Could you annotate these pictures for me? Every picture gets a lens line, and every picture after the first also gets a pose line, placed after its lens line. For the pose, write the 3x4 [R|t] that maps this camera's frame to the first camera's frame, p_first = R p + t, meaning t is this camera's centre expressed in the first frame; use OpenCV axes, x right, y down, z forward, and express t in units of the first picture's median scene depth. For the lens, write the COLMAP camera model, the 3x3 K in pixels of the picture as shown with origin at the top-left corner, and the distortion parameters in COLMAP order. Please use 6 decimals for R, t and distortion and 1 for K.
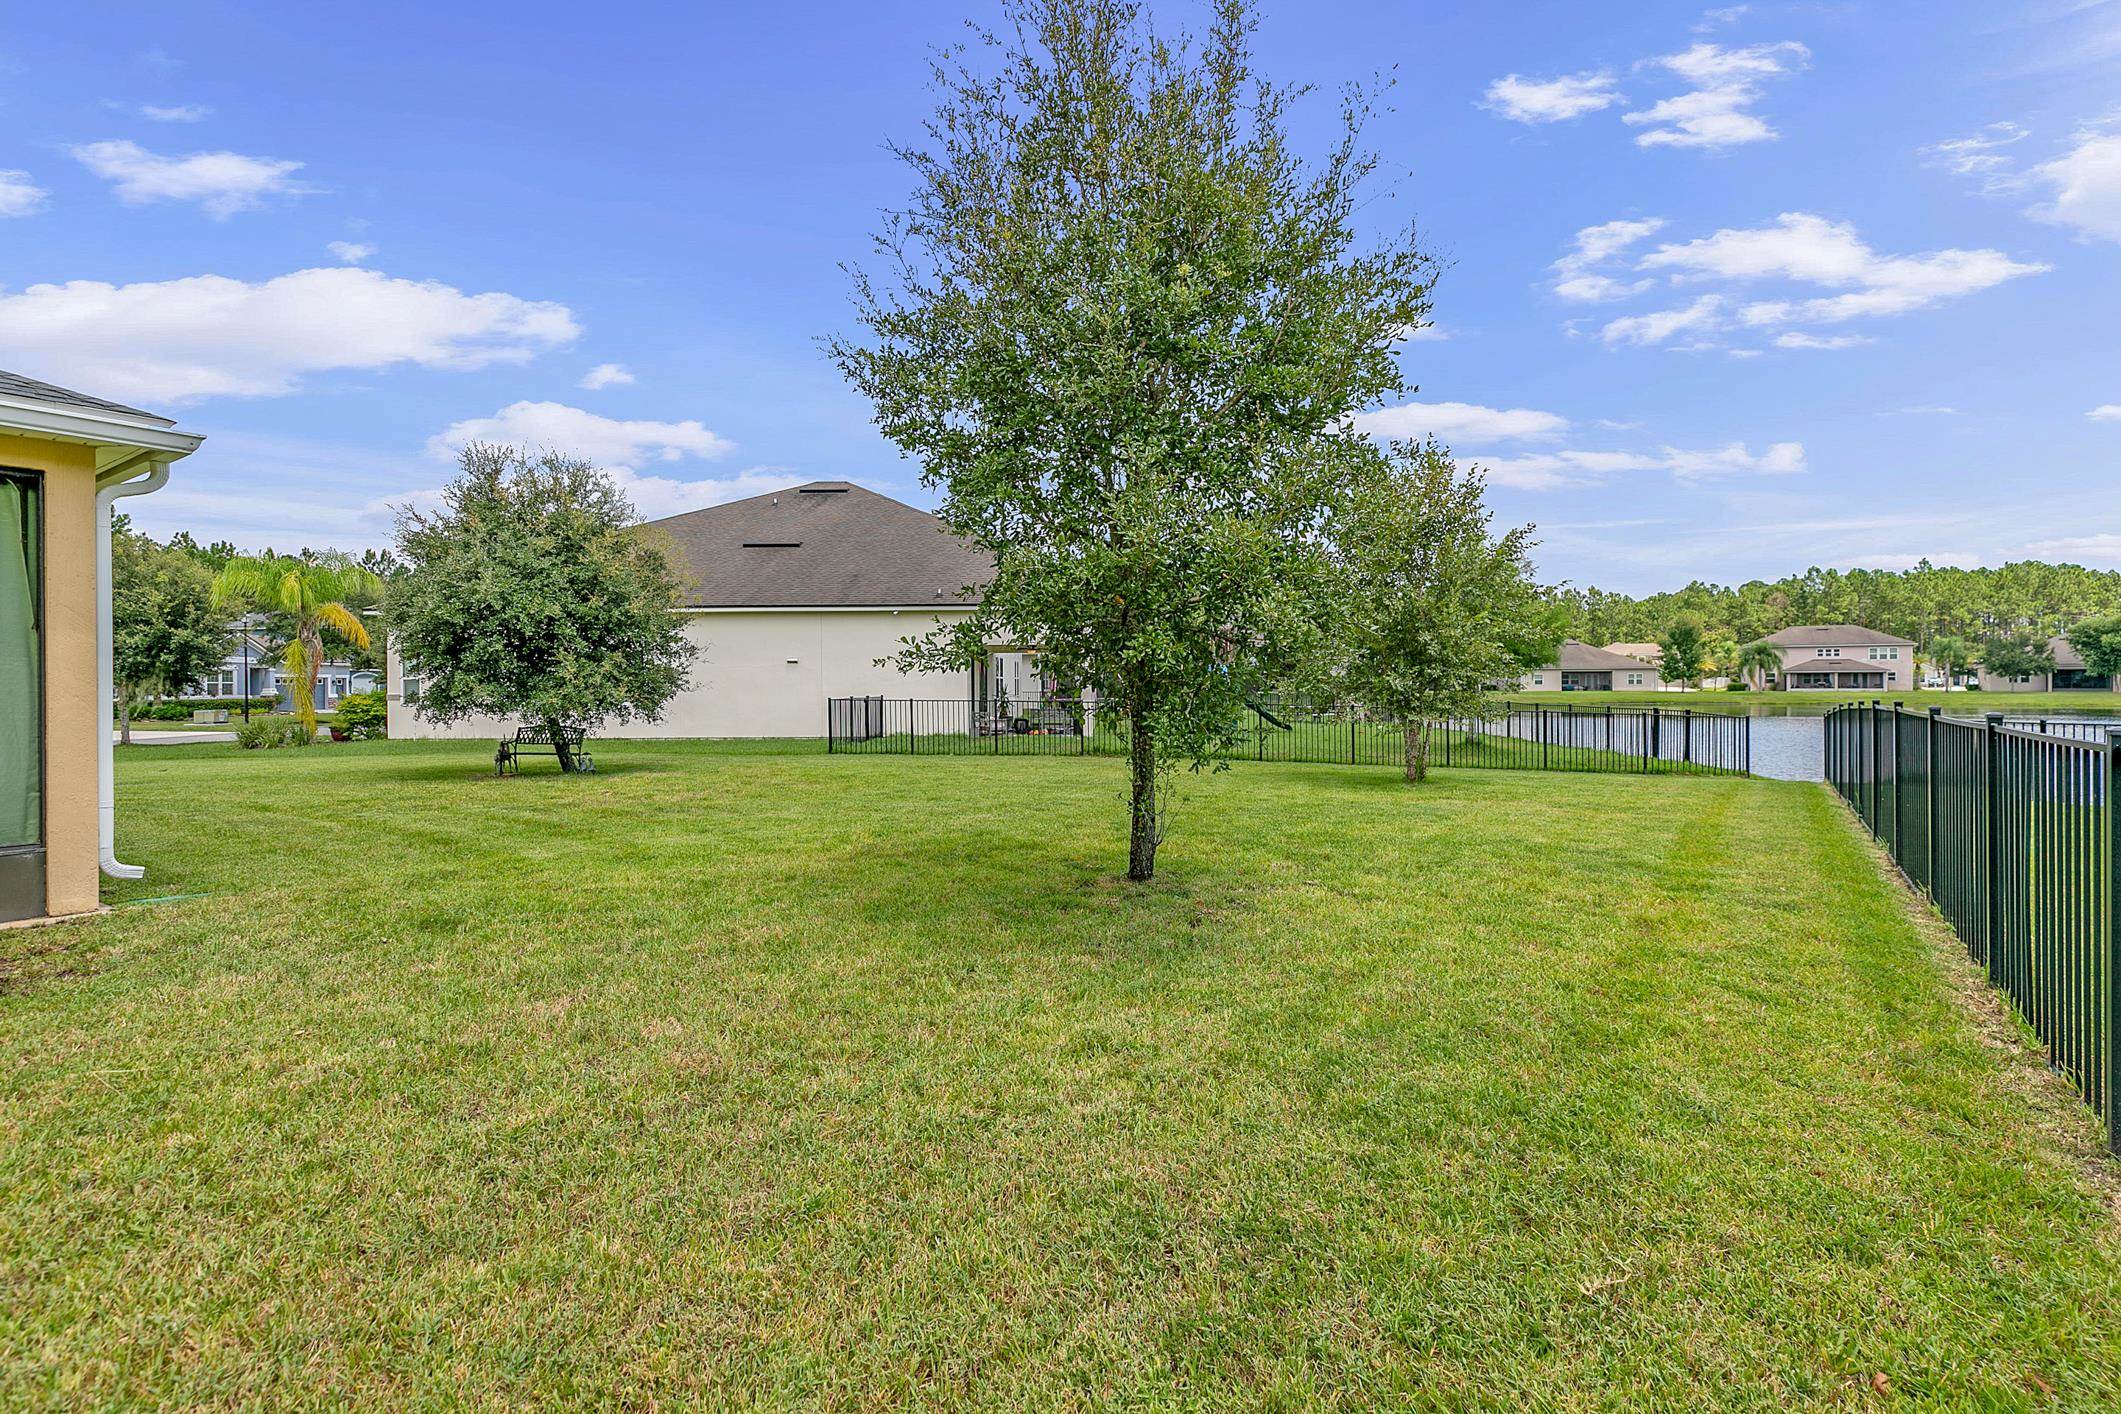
lens RADIAL K [[935.9, 0, 1083.4], [0, 935.9, 687.0], [0, 0, 1]] dist [0.000500, 0.000444]
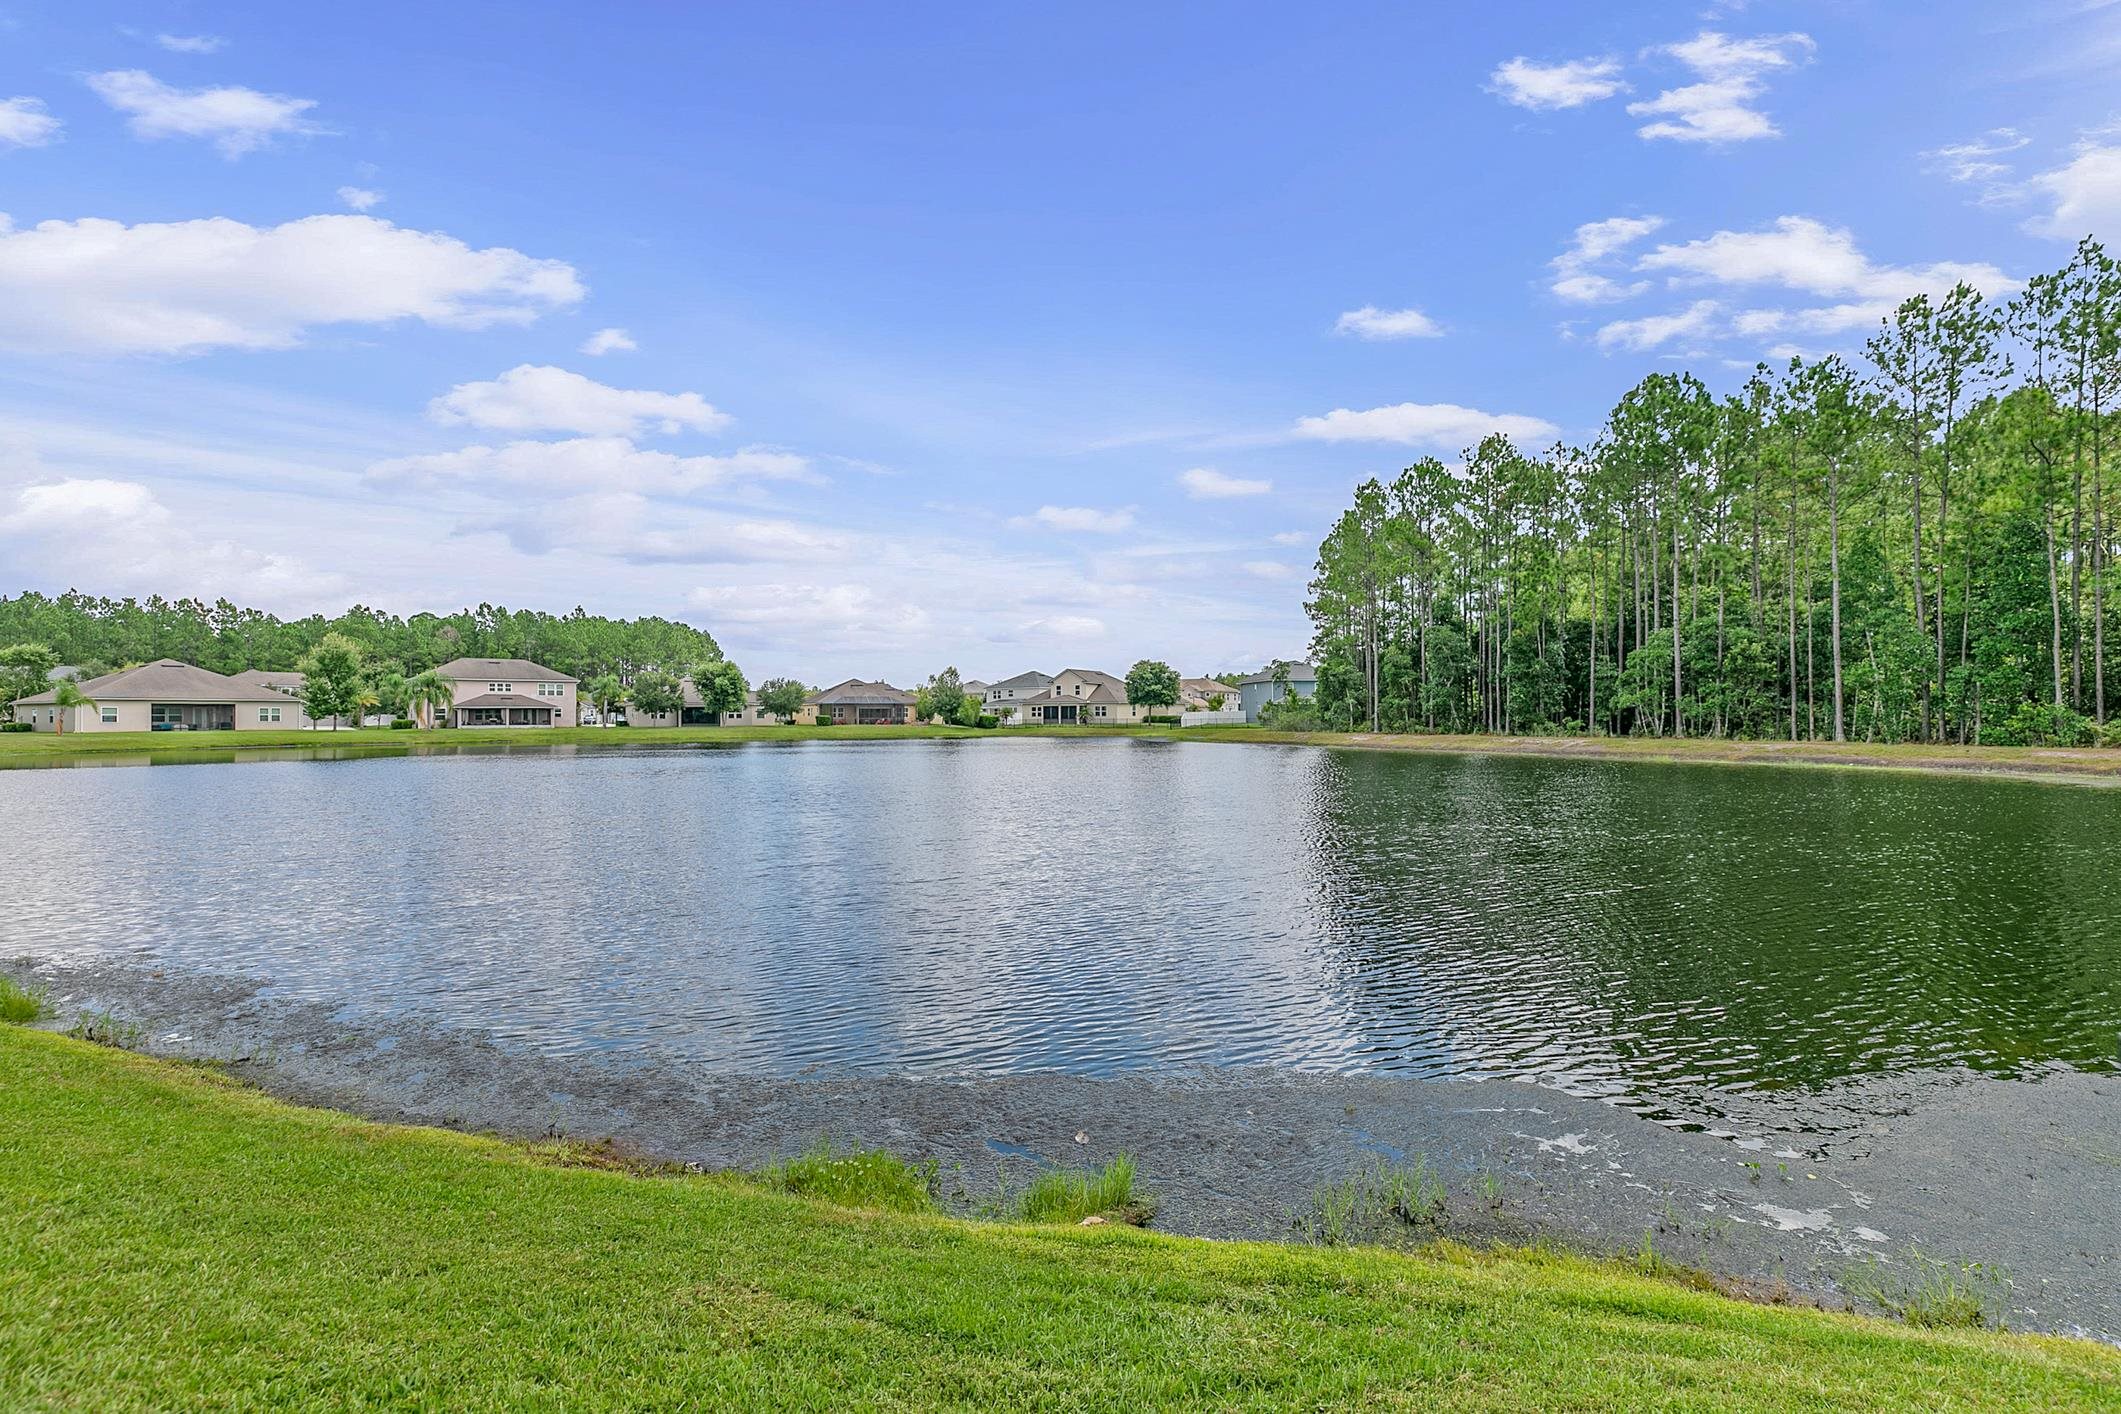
lens RADIAL K [[935.9, 0, 1083.4], [0, 935.9, 687.0], [0, 0, 1]] dist [0.000500, 0.000444]
pose [[0.329964, 0.032586, 0.943431, 0.086376], [0.005439, 0.999322, -0.036418, 0.000510], [-0.943978, 0.017148, 0.329563, 0.116397]]
